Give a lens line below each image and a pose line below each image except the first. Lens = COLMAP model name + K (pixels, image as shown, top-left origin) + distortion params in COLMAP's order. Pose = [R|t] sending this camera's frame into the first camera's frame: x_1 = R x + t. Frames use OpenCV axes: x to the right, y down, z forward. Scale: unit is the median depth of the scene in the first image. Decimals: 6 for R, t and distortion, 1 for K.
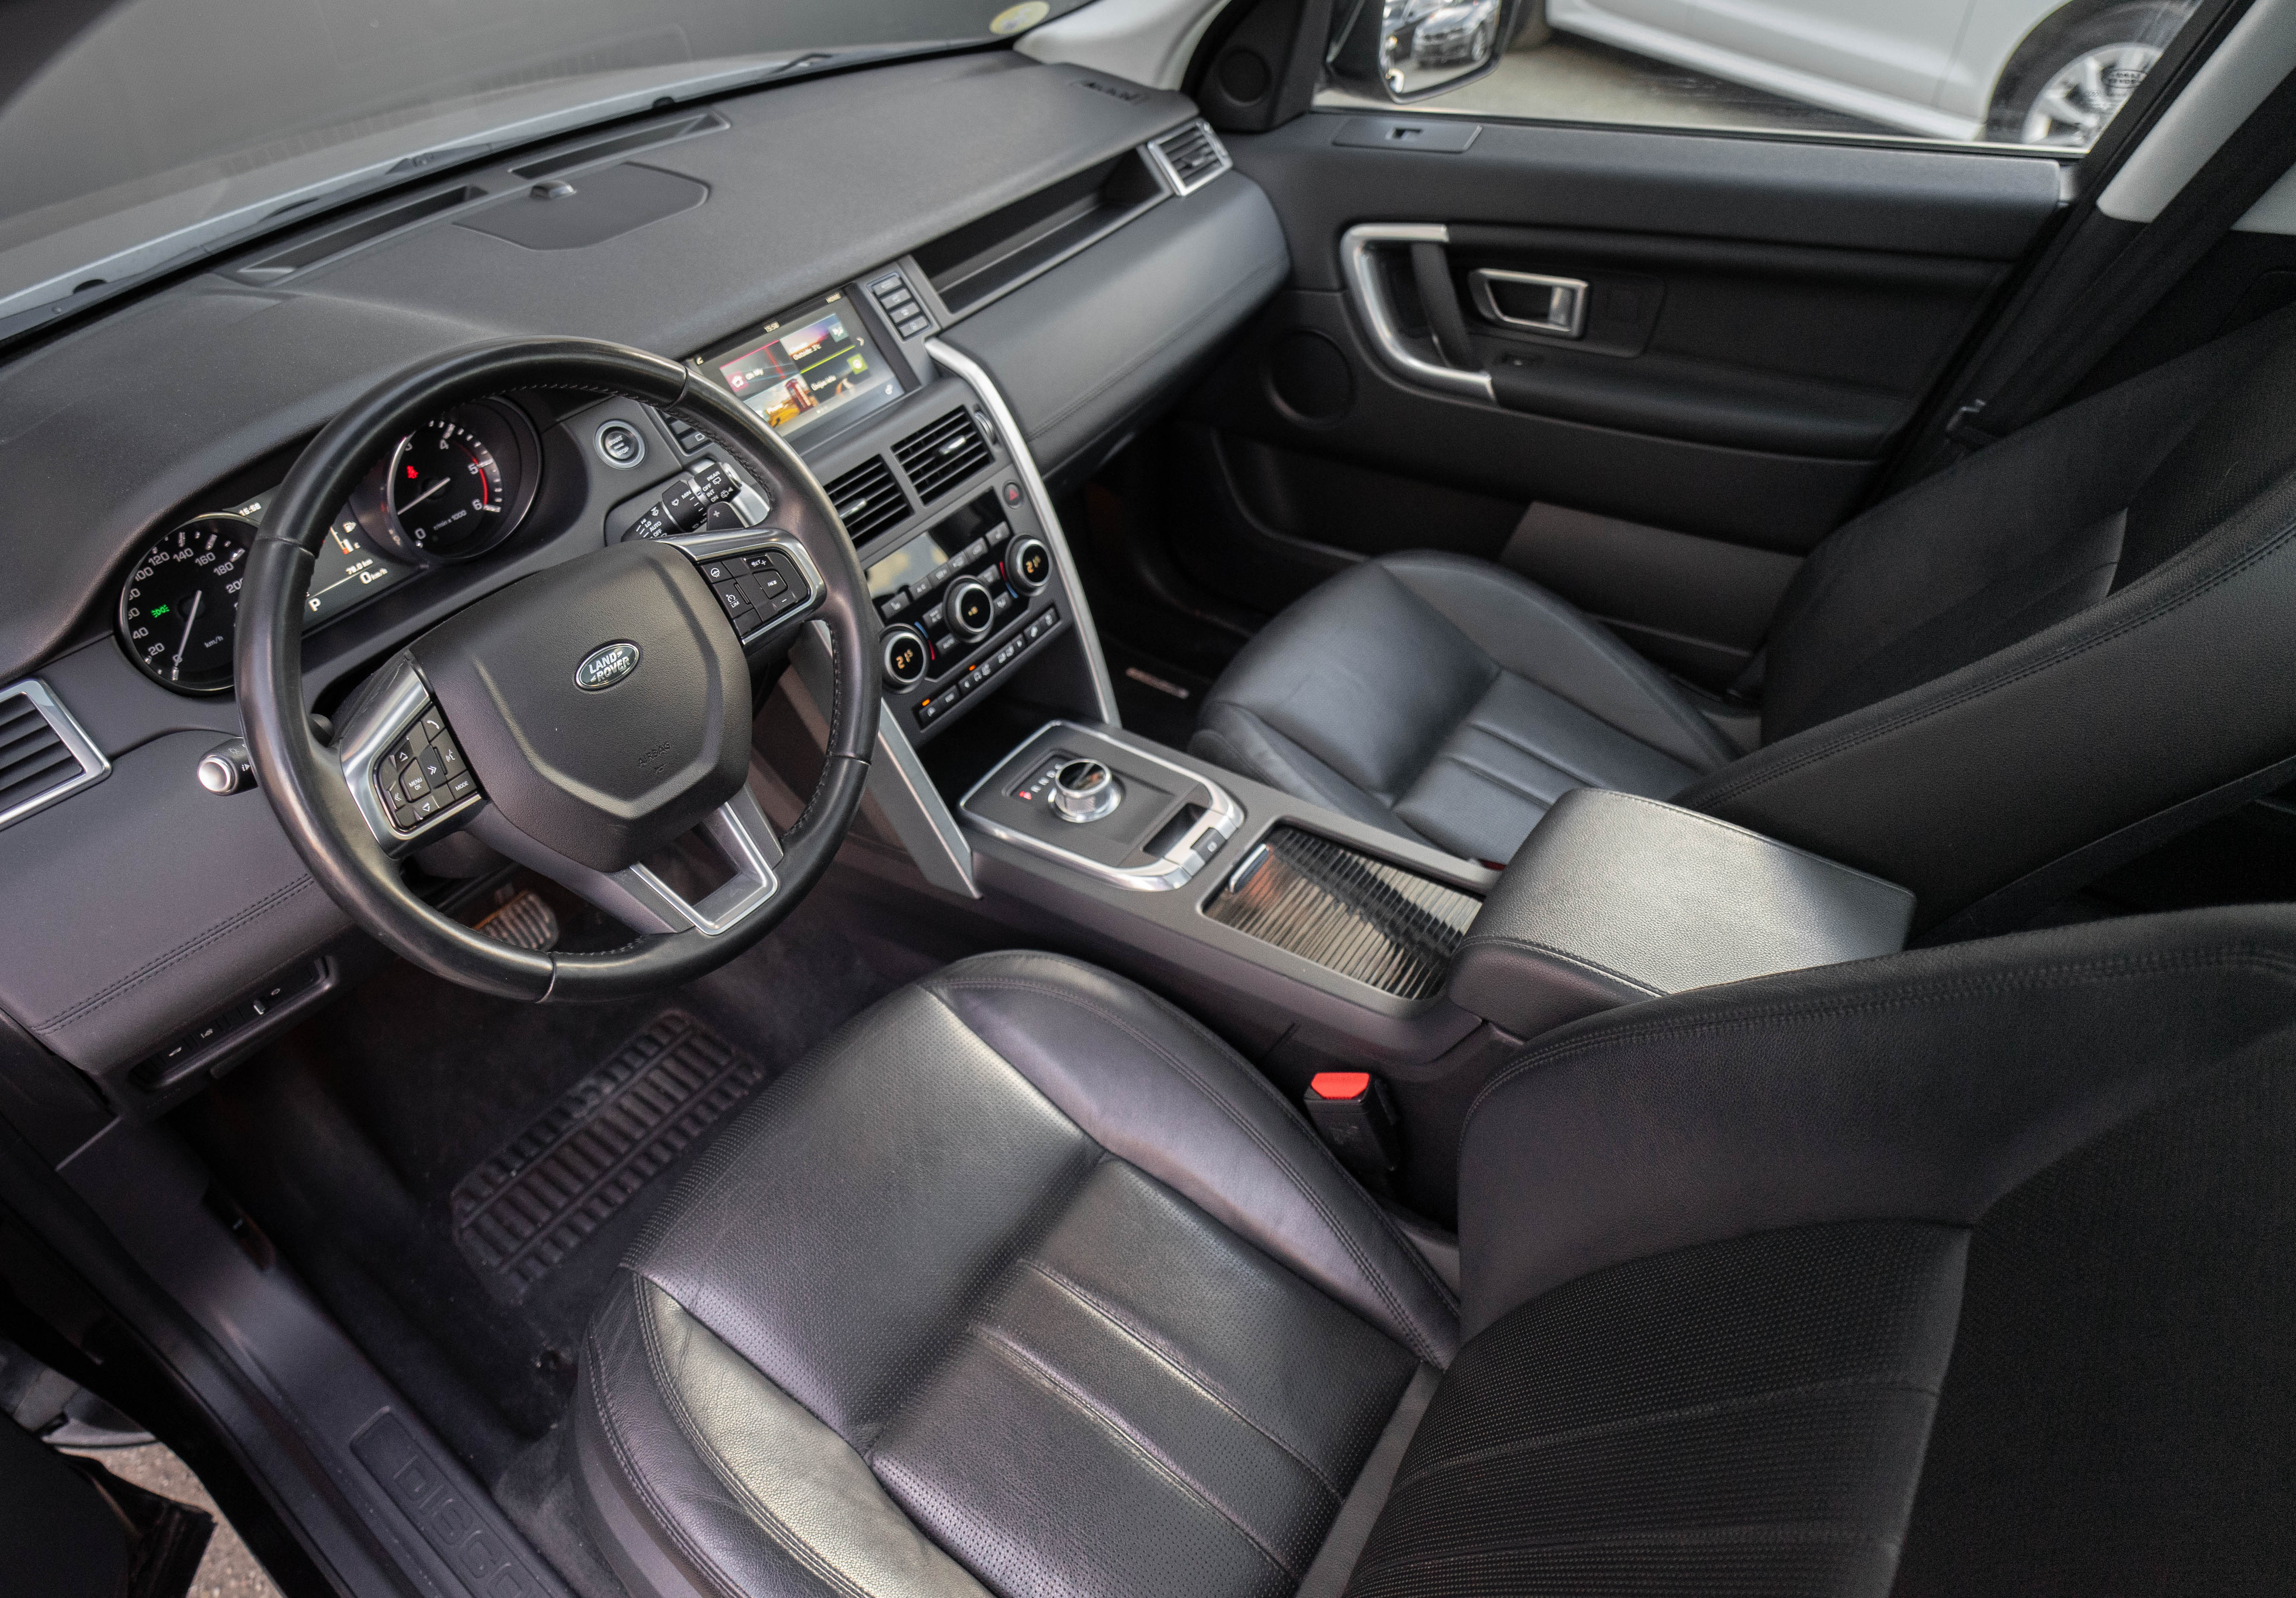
lens RADIAL K [[1319.4, 0, 1034.5], [0, 1319.4, 740.9], [0, 0, 1]] dist [-0.052619, 0.000050]
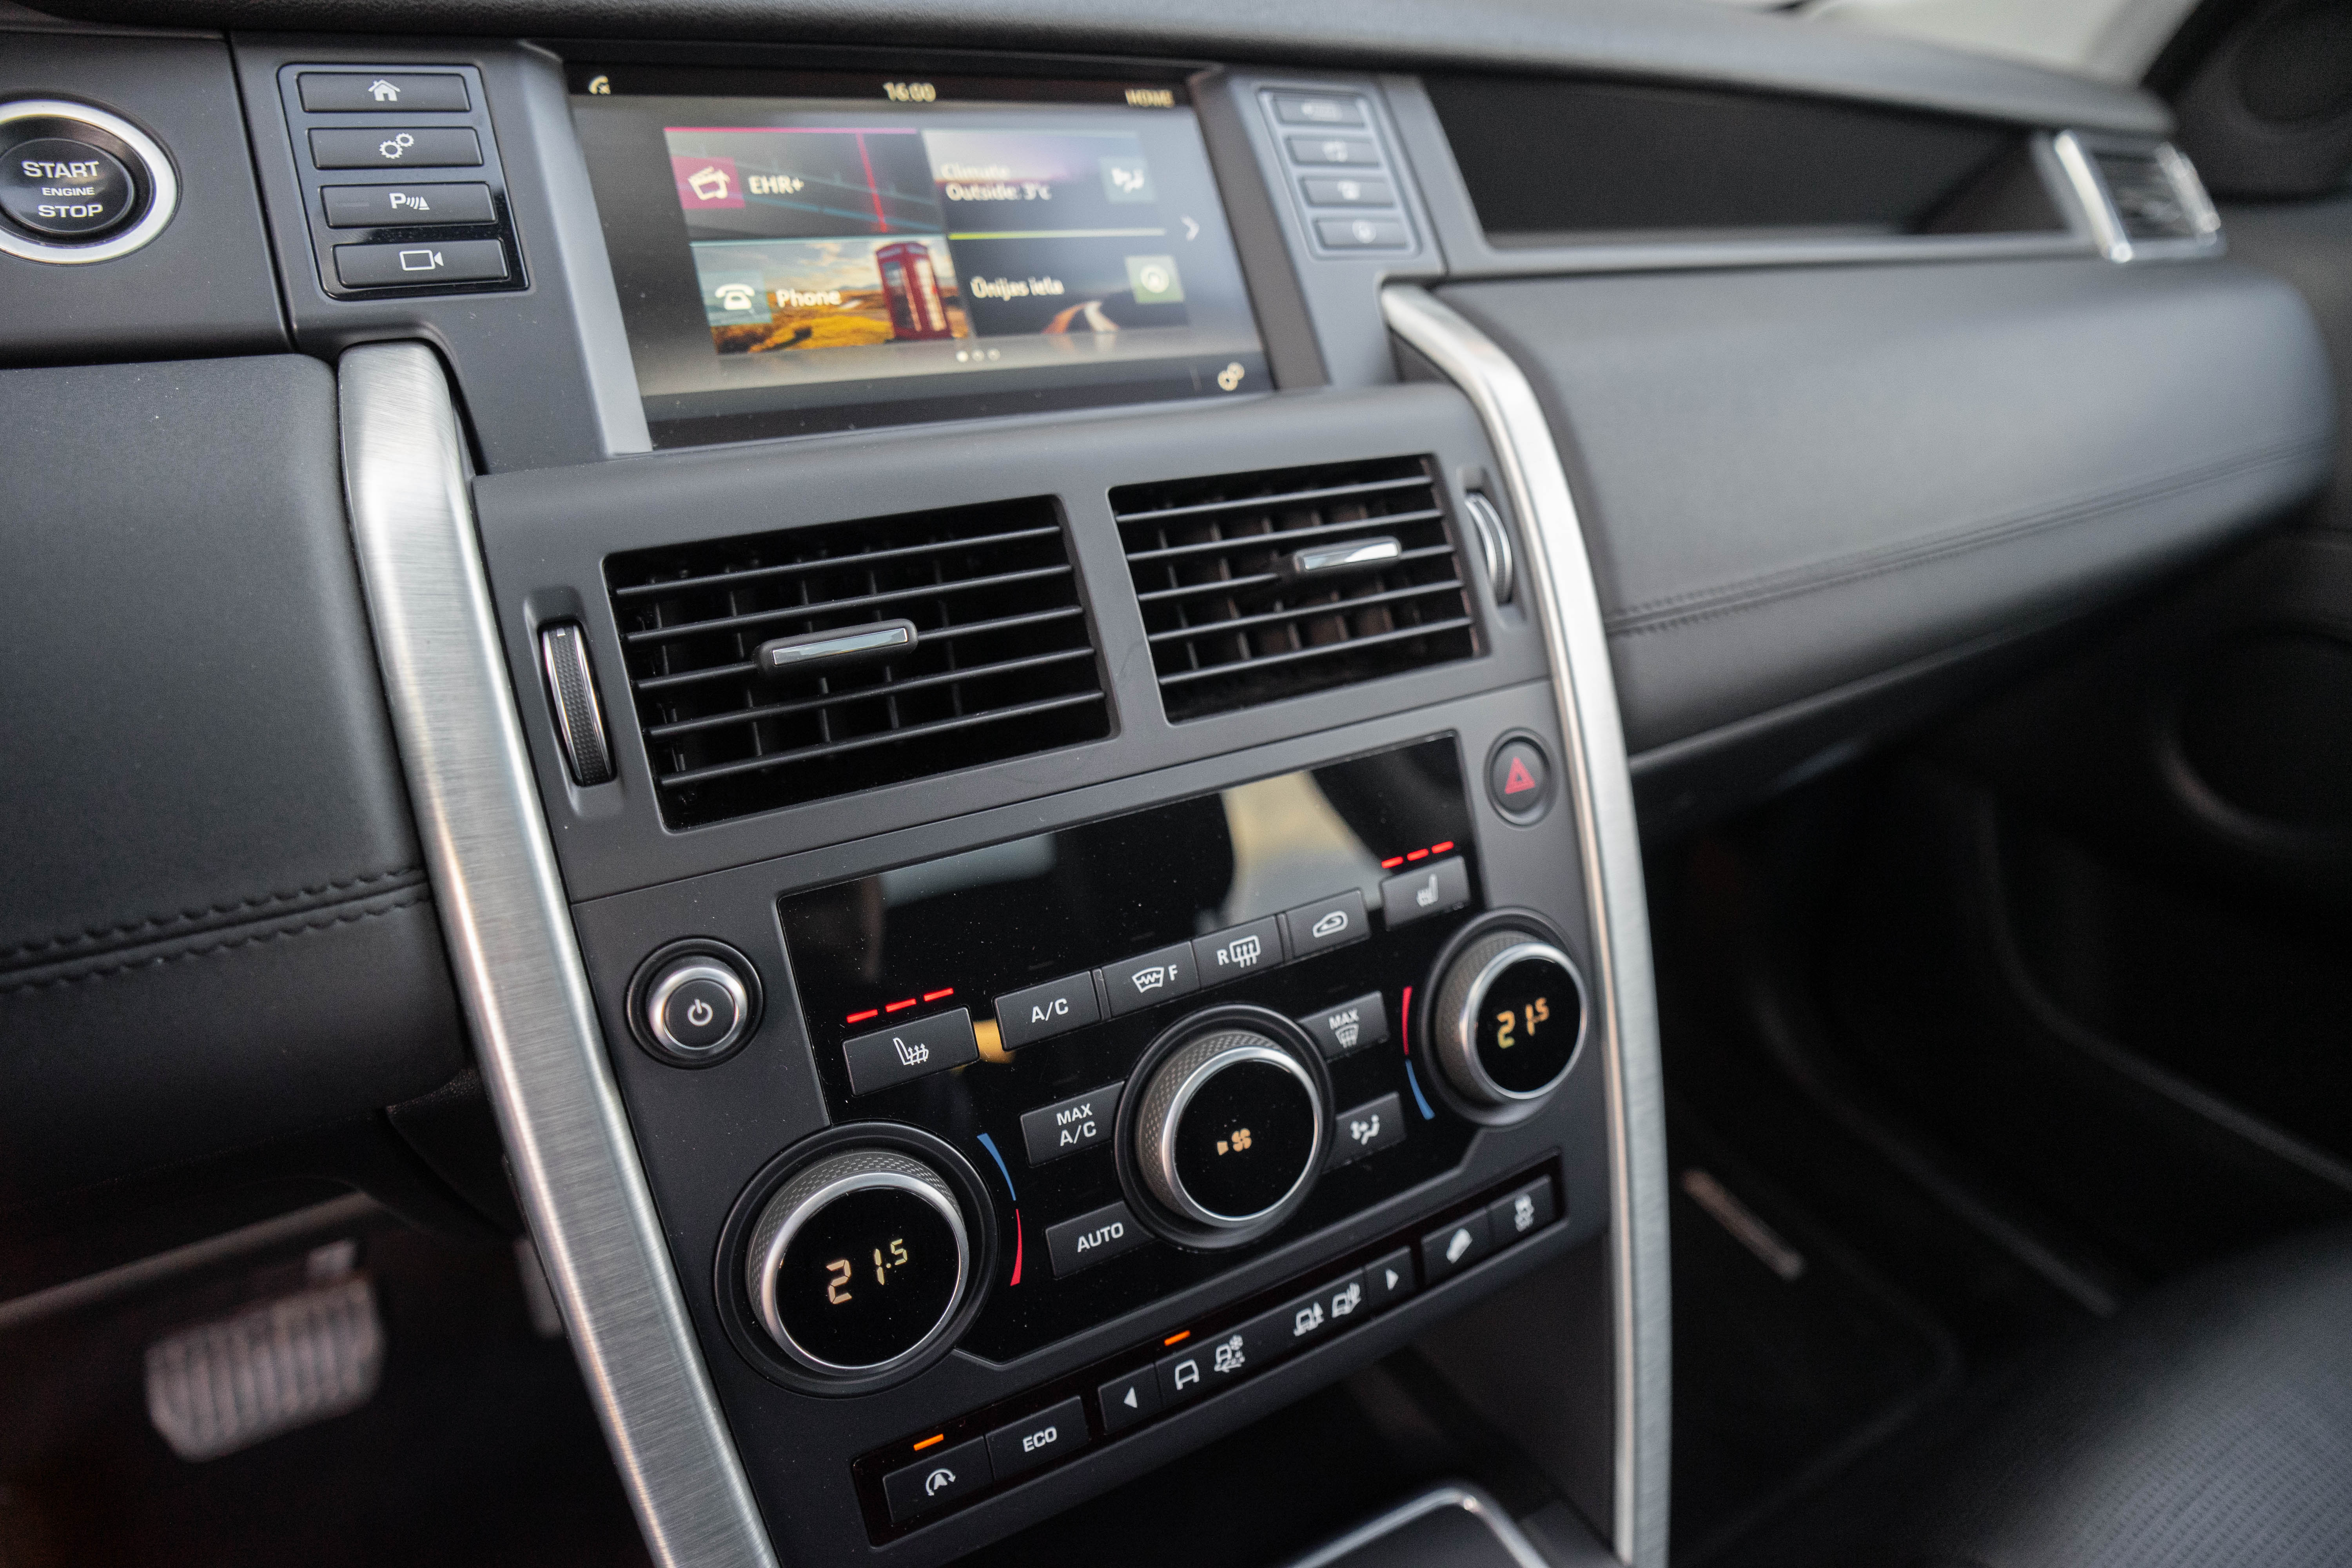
lens RADIAL K [[1226.0, 0, 1189.3], [0, 1226.0, 775.7], [0, 0, 1]] dist [-0.056522, 0.024622]
pose [[0.909873, 0.259565, -0.323664, 0.005301], [-0.315112, 0.939810, -0.132145, -0.130161], [0.269882, 0.222225, 0.936899, 0.735542]]
